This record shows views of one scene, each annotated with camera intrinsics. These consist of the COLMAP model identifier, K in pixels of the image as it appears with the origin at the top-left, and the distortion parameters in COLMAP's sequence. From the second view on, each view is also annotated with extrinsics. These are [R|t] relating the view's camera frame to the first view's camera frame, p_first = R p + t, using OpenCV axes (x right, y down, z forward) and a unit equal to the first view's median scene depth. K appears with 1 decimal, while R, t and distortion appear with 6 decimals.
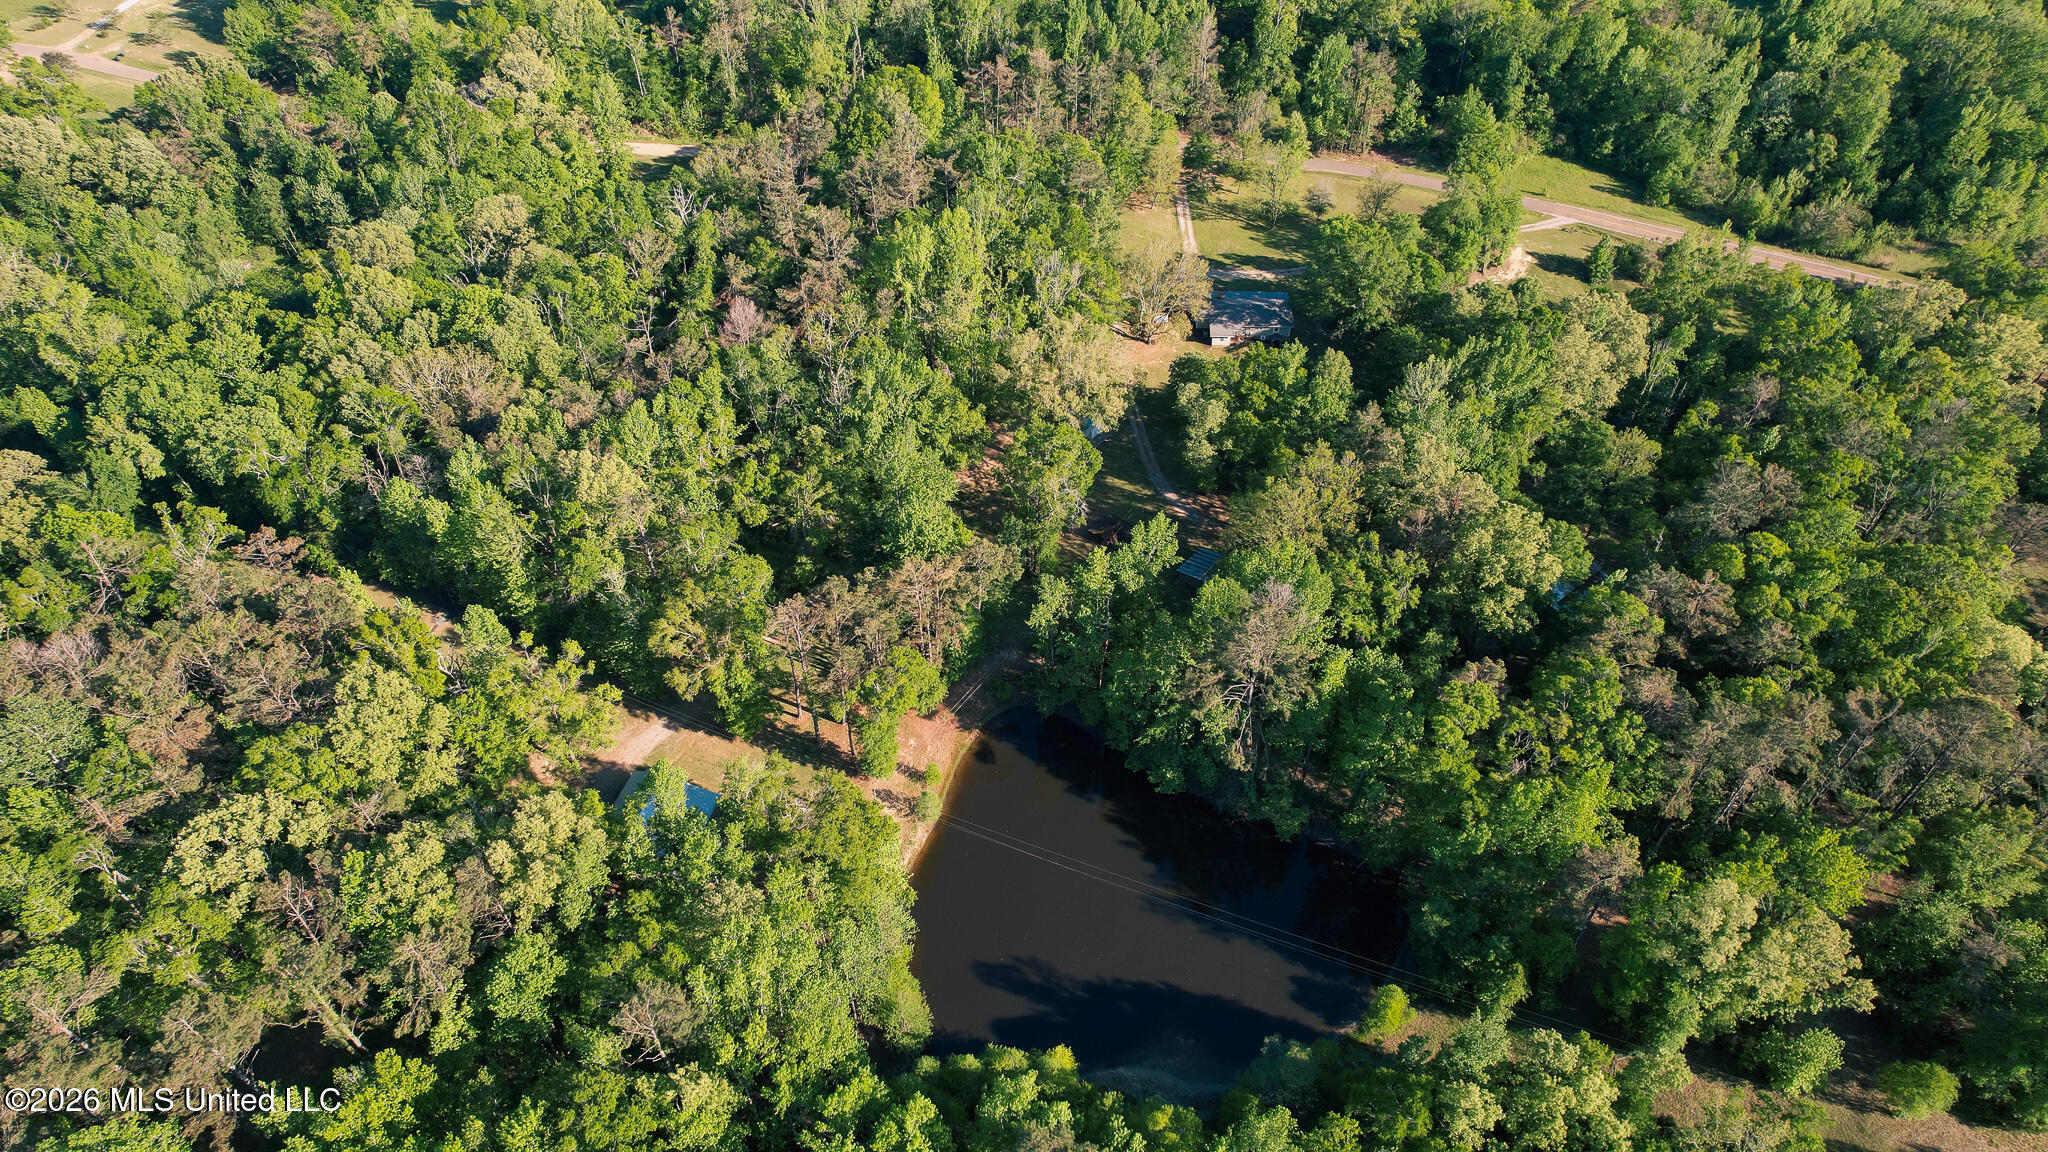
lens RADIAL K [[1310.5, 0, 1022.4], [0, 1310.5, 579.9], [0, 0, 1]] dist [-0.001306, -0.000831]
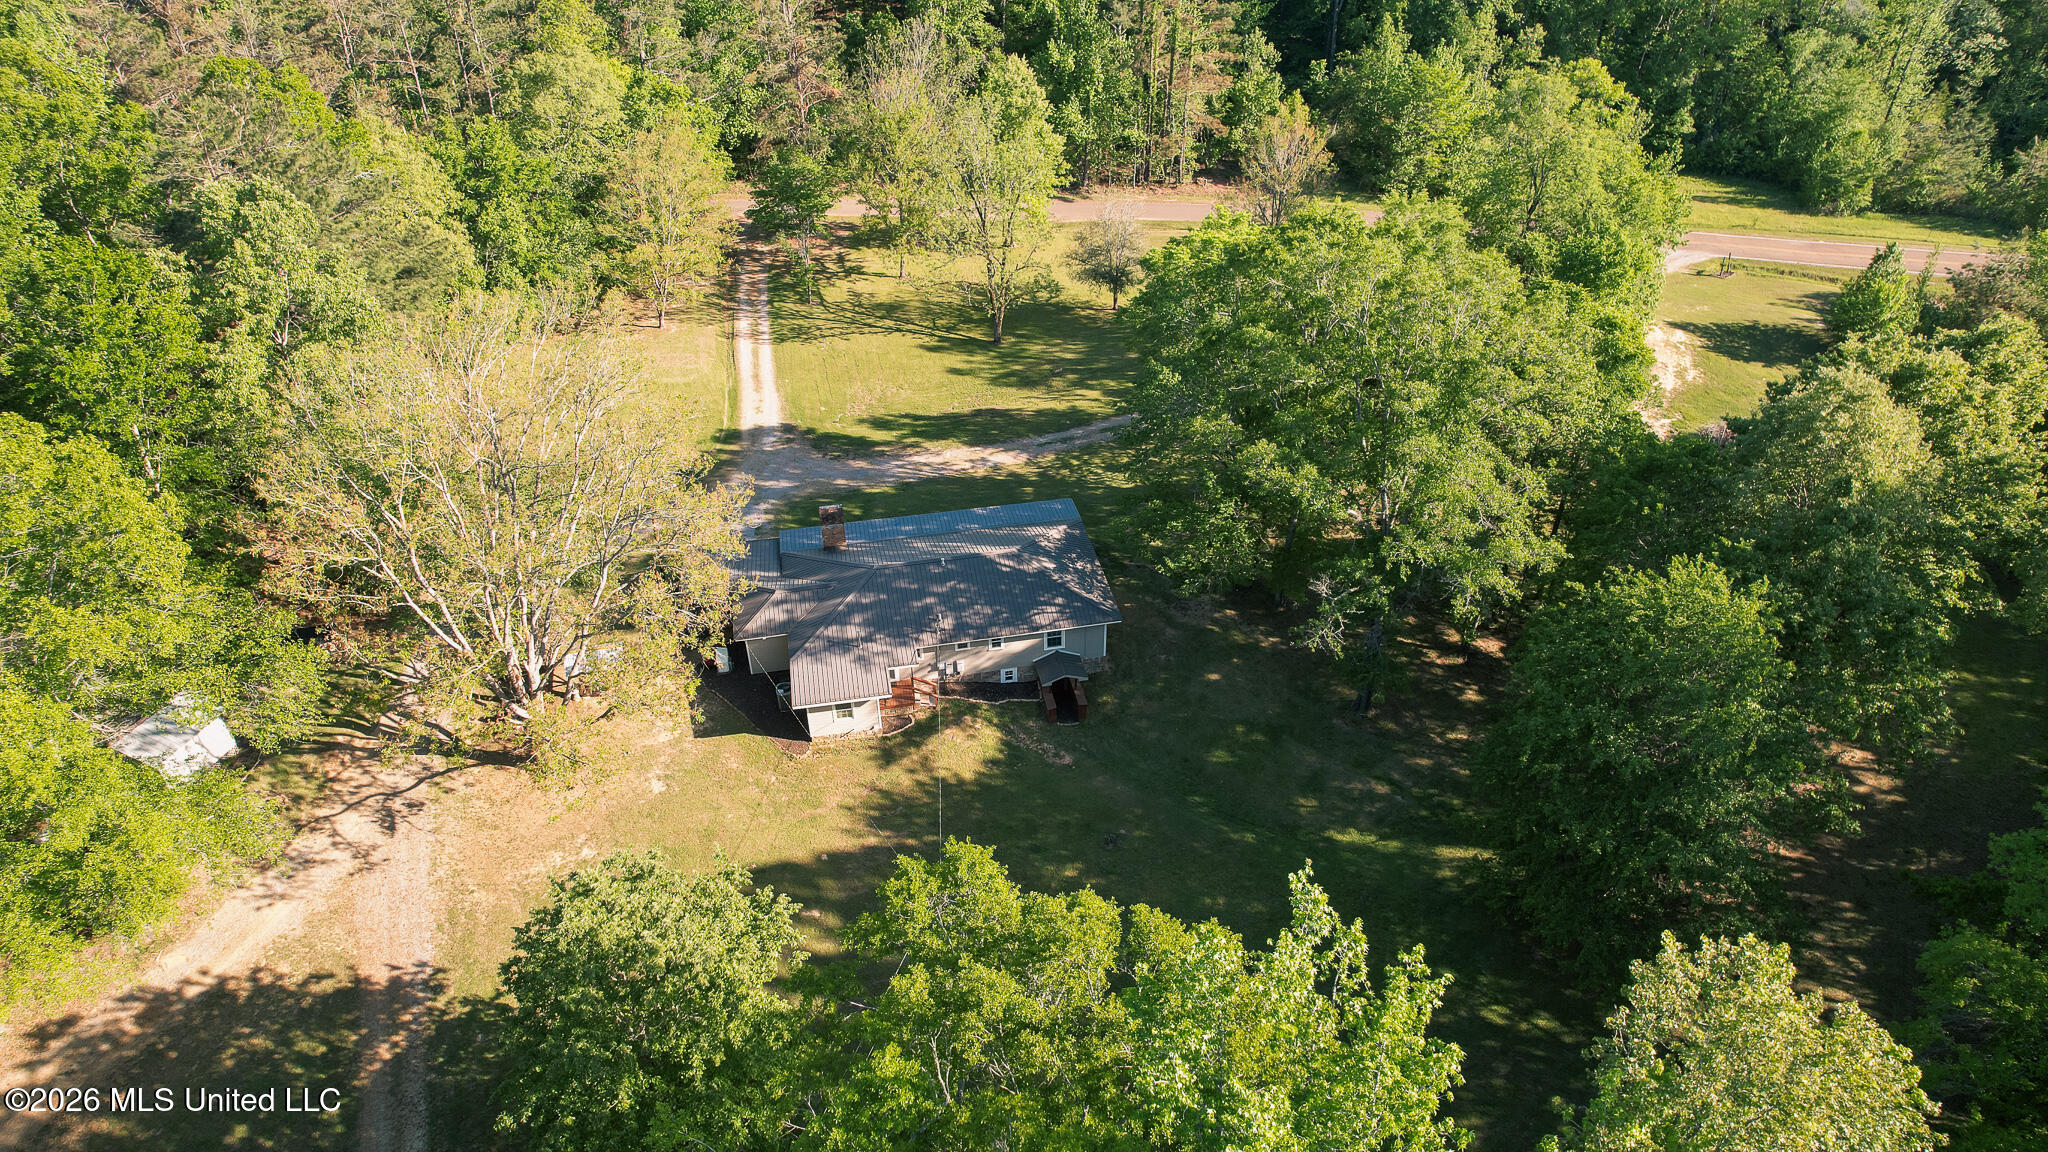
lens RADIAL K [[1310.5, 0, 1025.4], [0, 1310.5, 576.0], [0, 0, 1]] dist [-0.001306, -0.000831]
pose [[0.977782, -0.135888, 0.159616, 0.132977], [0.163598, 0.970748, -0.175736, -0.142981], [-0.131067, 0.197944, 0.971411, 0.672586]]
